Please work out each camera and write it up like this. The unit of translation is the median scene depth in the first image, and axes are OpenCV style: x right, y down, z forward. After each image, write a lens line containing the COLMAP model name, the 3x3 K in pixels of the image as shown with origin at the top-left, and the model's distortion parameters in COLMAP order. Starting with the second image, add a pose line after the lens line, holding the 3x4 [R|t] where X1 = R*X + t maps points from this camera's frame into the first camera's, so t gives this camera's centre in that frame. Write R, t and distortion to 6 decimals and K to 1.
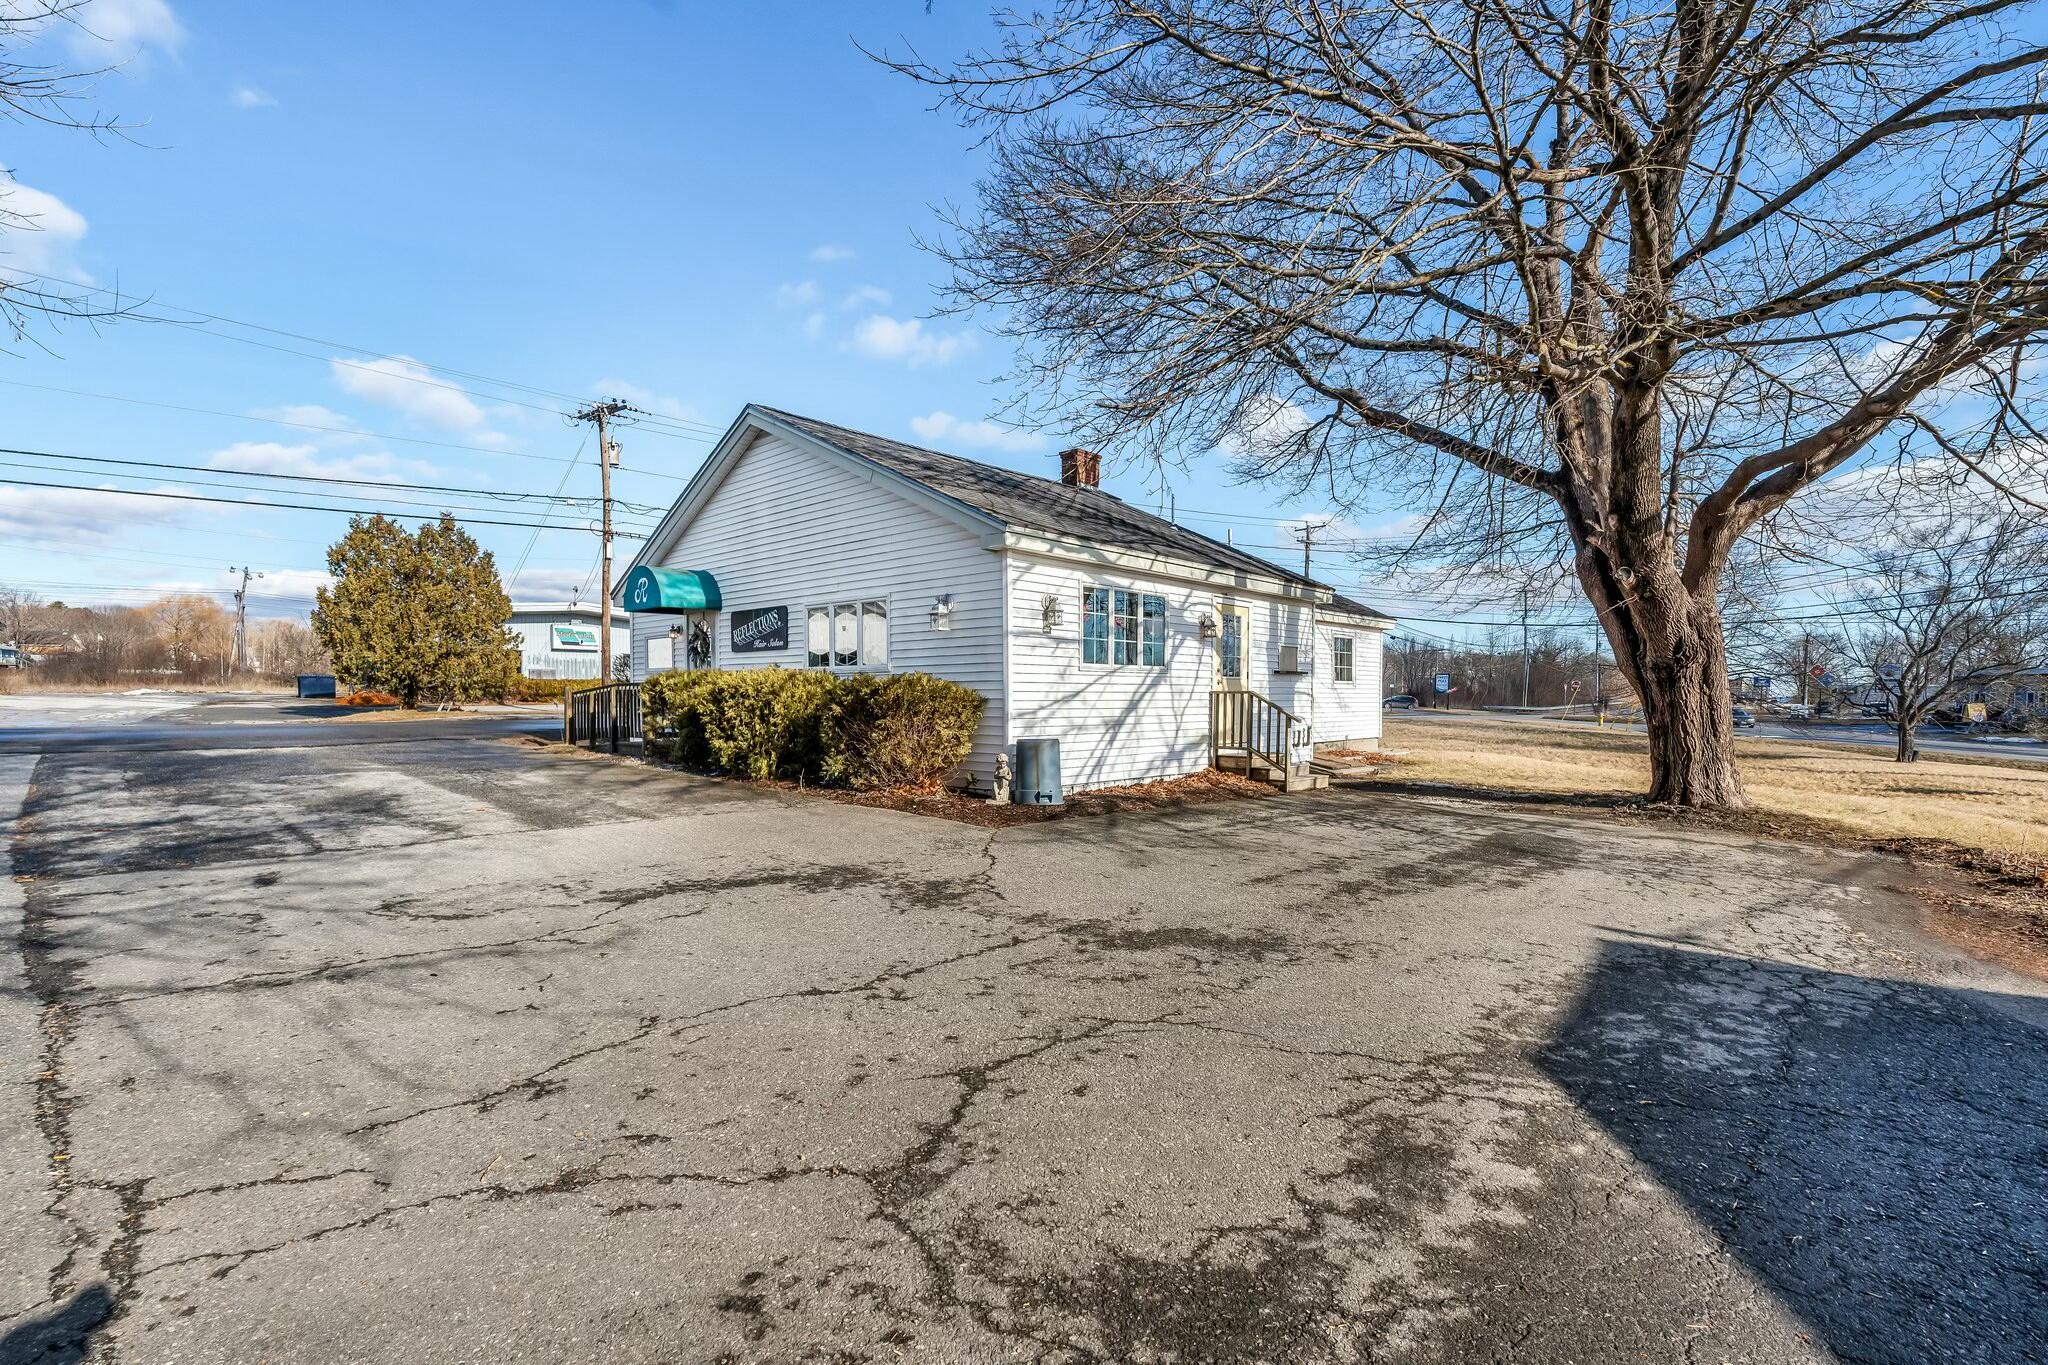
lens RADIAL K [[939.9, 0, 1029.2], [0, 939.9, 686.6], [0, 0, 1]] dist [-0.001270, -0.000180]
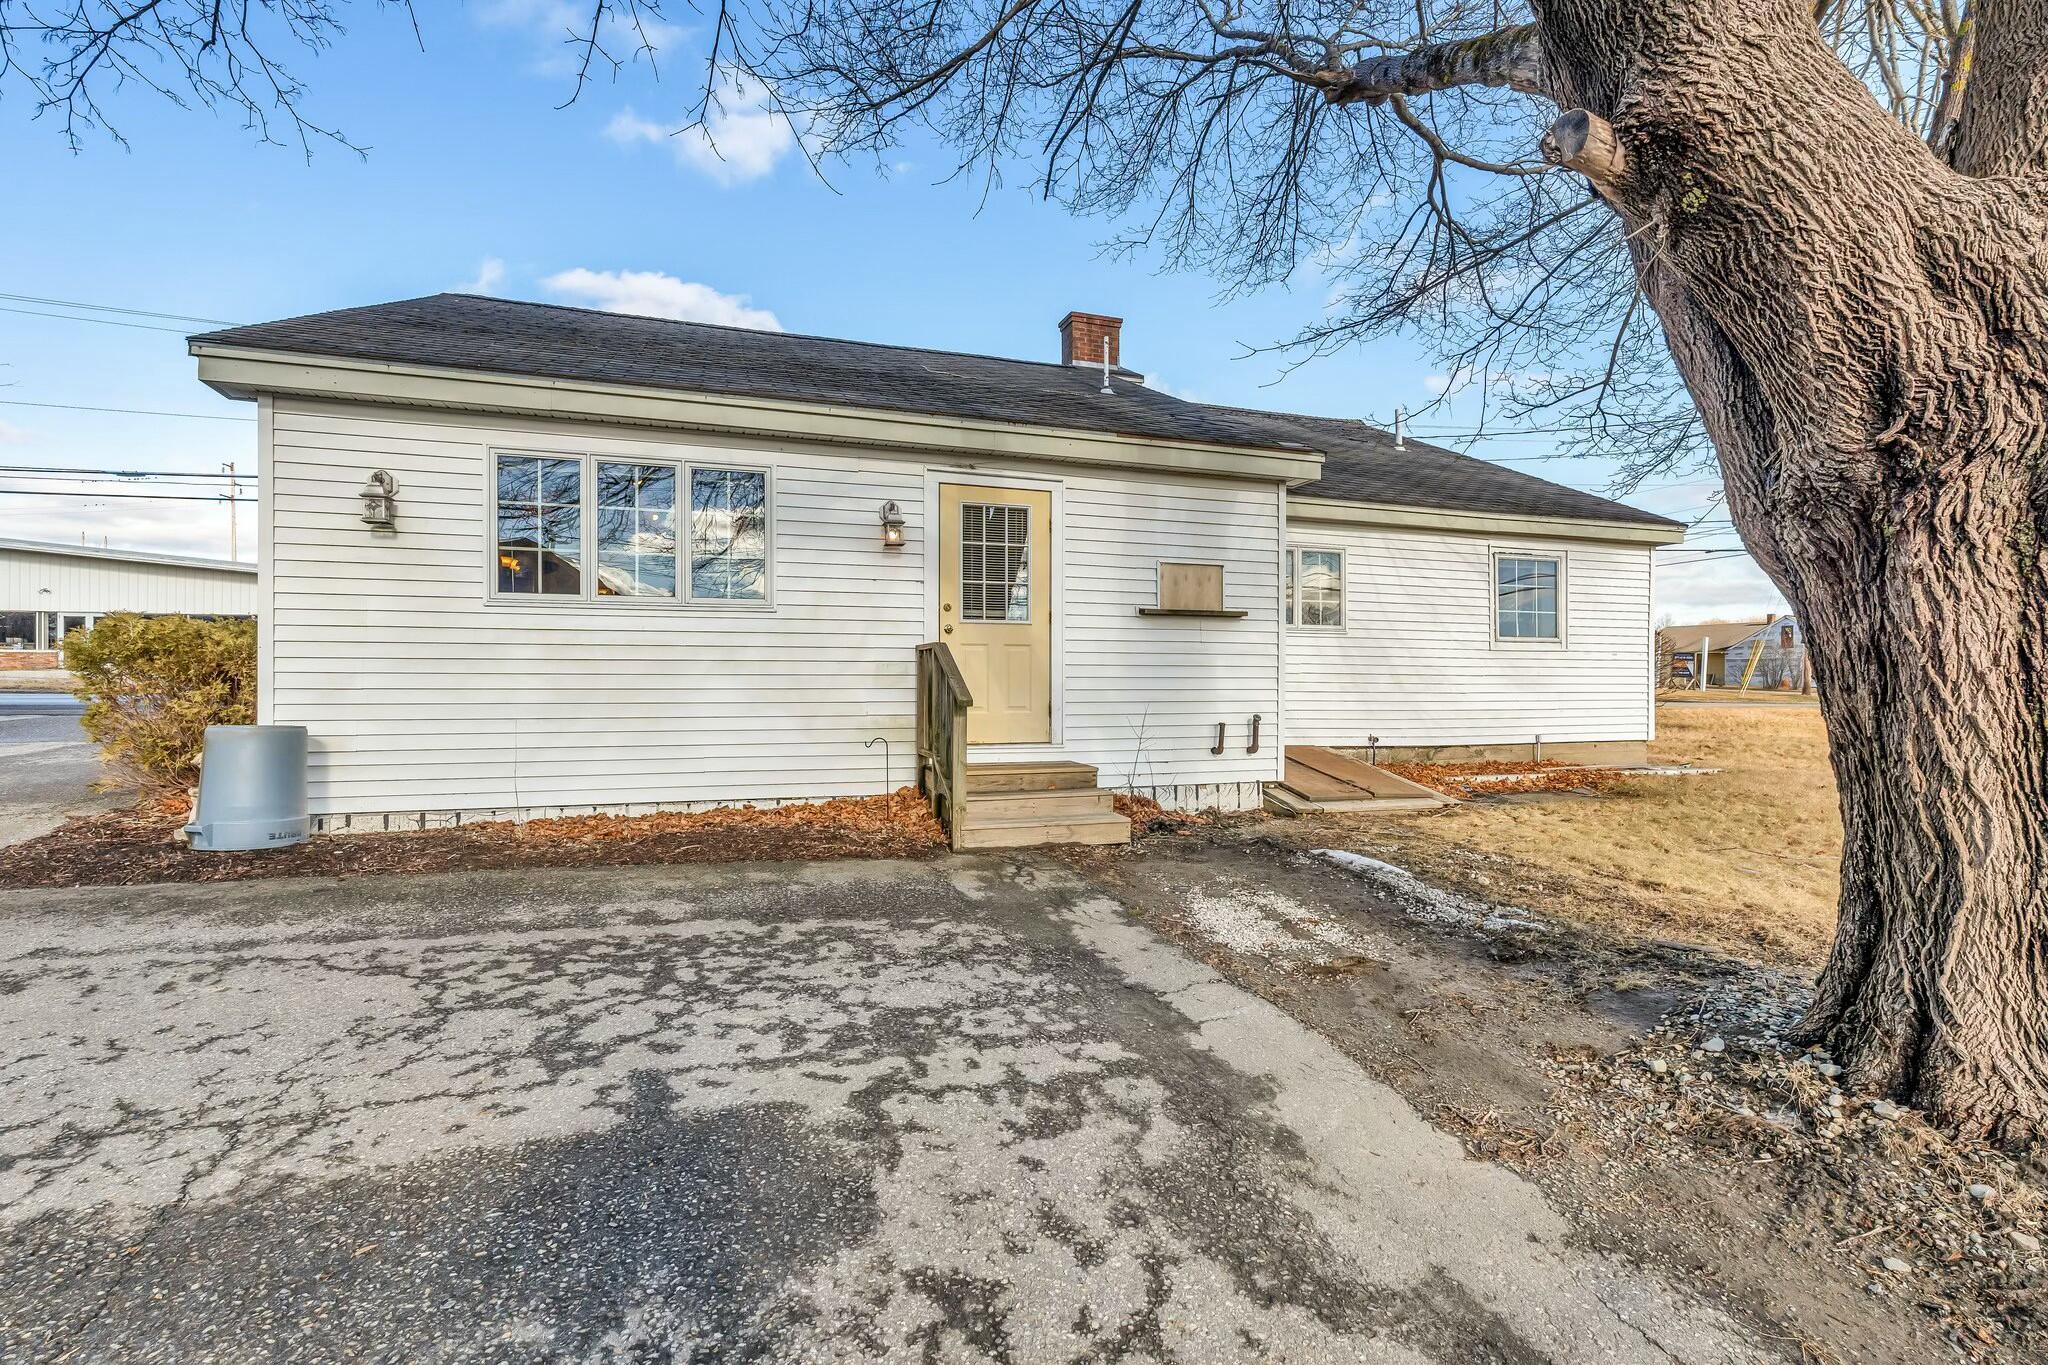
lens RADIAL K [[906.7, 0, 1019.9], [0, 906.7, 677.3], [0, 0, 1]] dist [-0.002551, -0.000334]
pose [[0.879588, -0.000553, -0.475736, 0.512522], [0.005123, 0.999952, 0.008311, 0.019238], [0.475709, -0.009747, 0.879549, 0.594685]]
